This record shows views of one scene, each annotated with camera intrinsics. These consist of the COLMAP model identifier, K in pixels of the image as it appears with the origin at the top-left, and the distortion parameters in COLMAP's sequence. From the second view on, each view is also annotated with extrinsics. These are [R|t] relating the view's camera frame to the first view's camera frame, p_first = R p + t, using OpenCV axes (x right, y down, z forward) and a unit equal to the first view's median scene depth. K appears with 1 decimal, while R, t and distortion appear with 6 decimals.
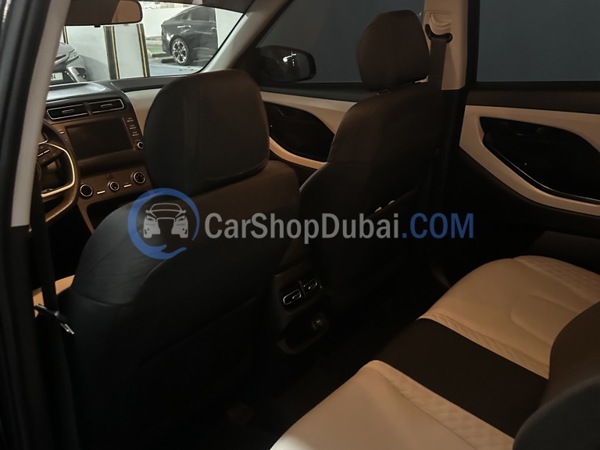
lens RADIAL K [[529.7, 0, 299.9], [0, 529.7, 218.8], [0, 0, 1]] dist [-0.002716, -0.015388]
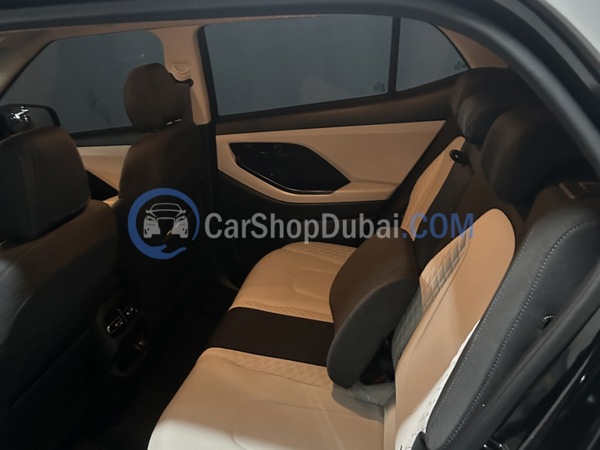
lens RADIAL K [[529.7, 0, 299.9], [0, 529.7, 218.8], [0, 0, 1]] dist [-0.002716, -0.015388]
pose [[0.861523, -0.197223, 0.467847, -0.142895], [0.231005, 0.972832, -0.015285, 0.037233], [-0.452122, 0.121244, 0.883677, -0.149154]]
